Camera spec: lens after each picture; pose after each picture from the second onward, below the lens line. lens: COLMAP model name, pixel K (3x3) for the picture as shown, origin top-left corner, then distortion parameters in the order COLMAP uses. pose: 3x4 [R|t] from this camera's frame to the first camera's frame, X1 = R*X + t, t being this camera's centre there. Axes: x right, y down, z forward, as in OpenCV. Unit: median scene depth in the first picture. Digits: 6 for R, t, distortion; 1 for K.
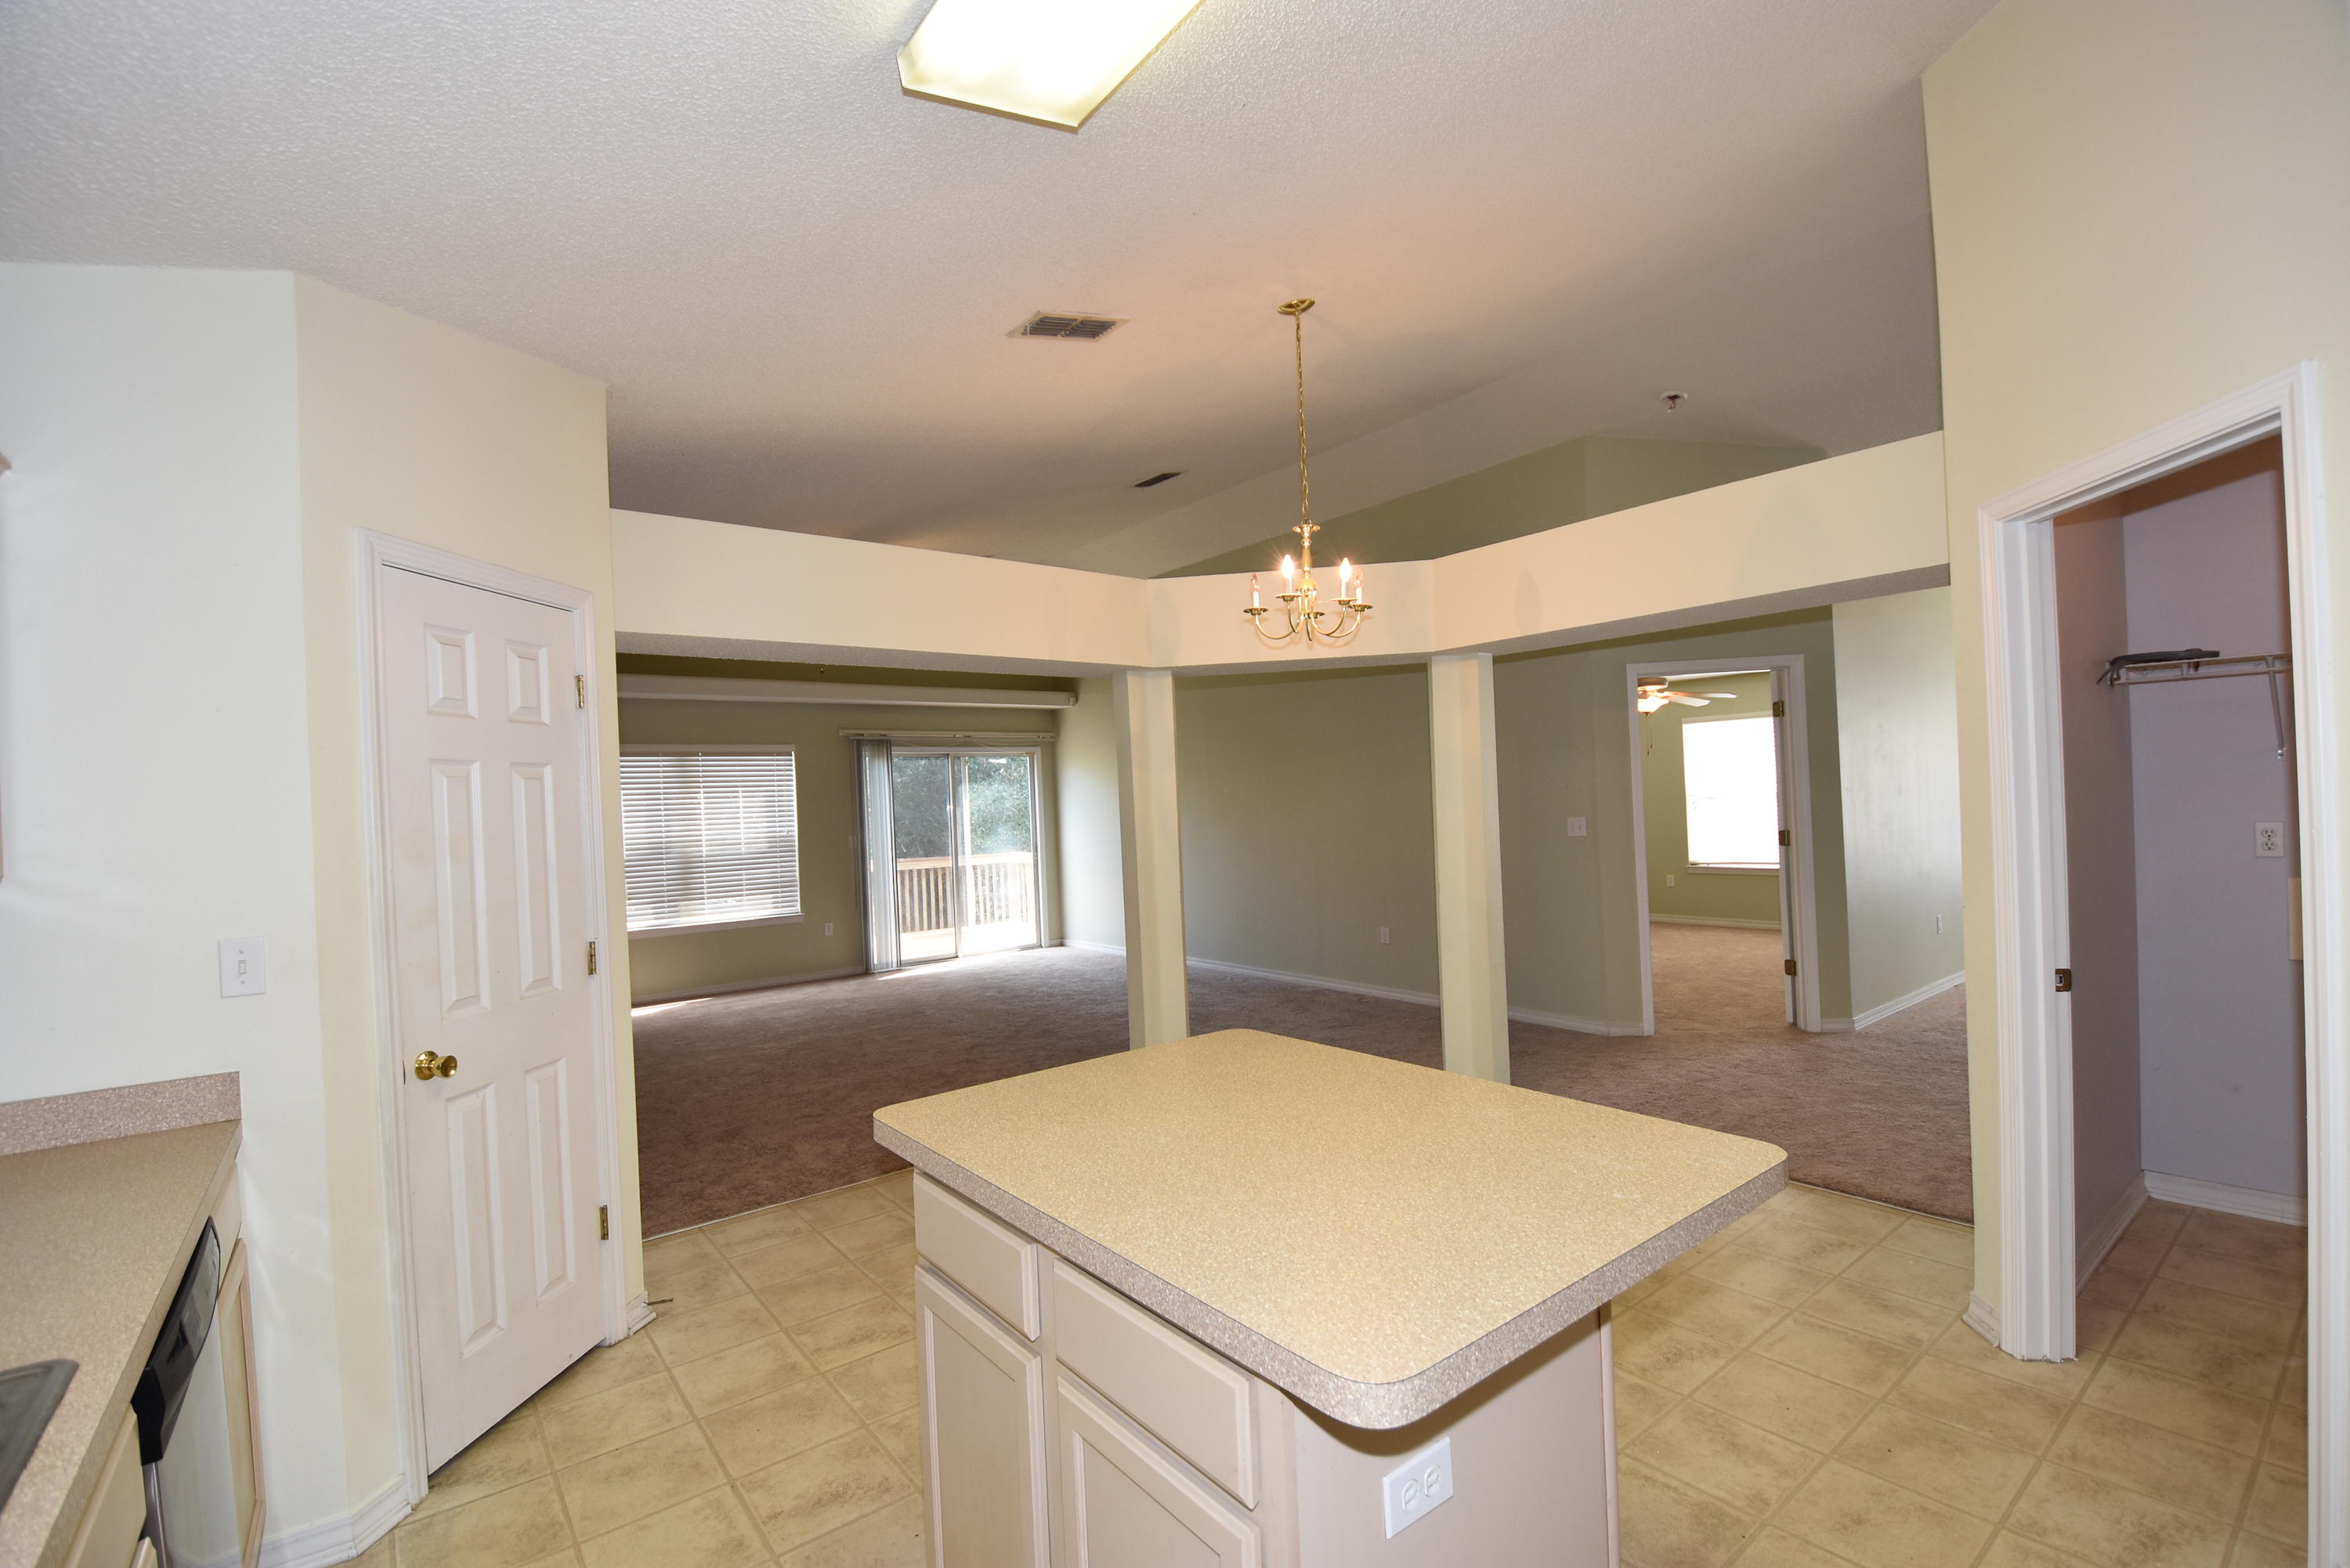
lens RADIAL K [[1023.7, 0, 1177.4], [0, 1023.7, 805.7], [0, 0, 1]] dist [0.020662, -0.025225]
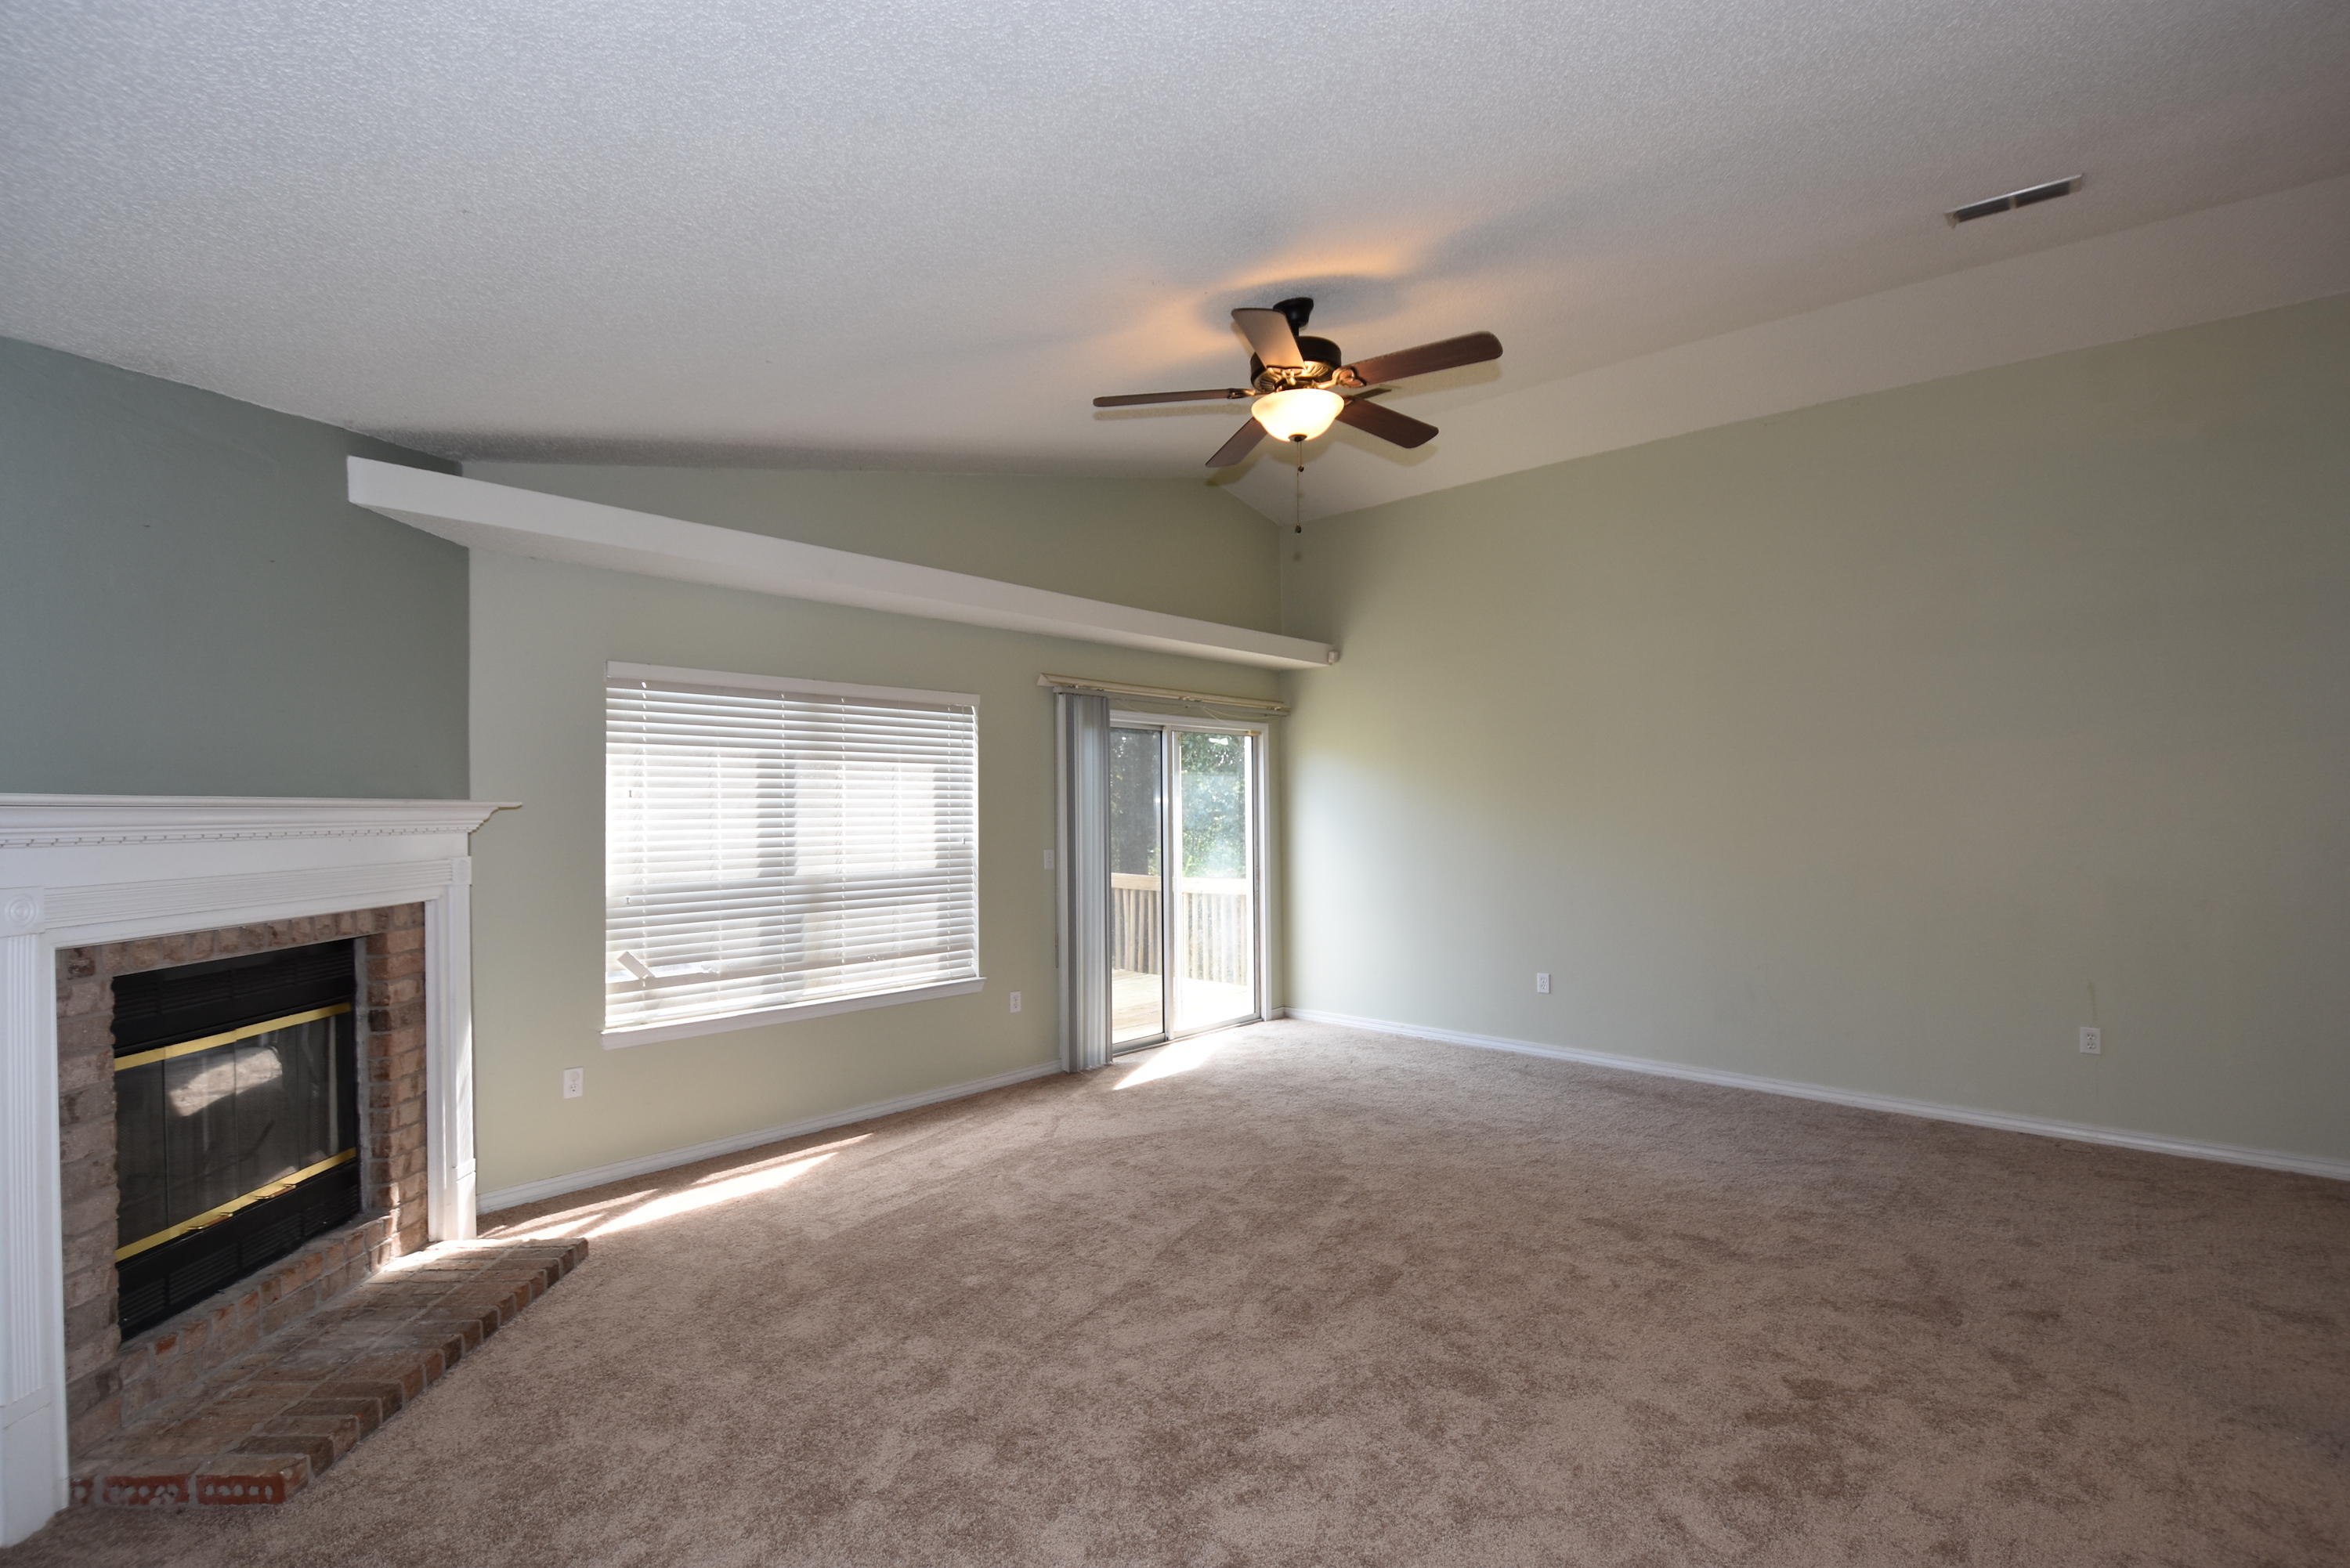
lens RADIAL K [[1066.4, 0, 1176.9], [0, 1066.4, 804.8], [0, 0, 1]] dist [0.020241, -0.024613]
pose [[0.985933, 0.034211, 0.163604, -0.370875], [-0.032329, 0.999377, -0.014156, 0.010046], [-0.163987, 0.008668, 0.986424, 0.379089]]
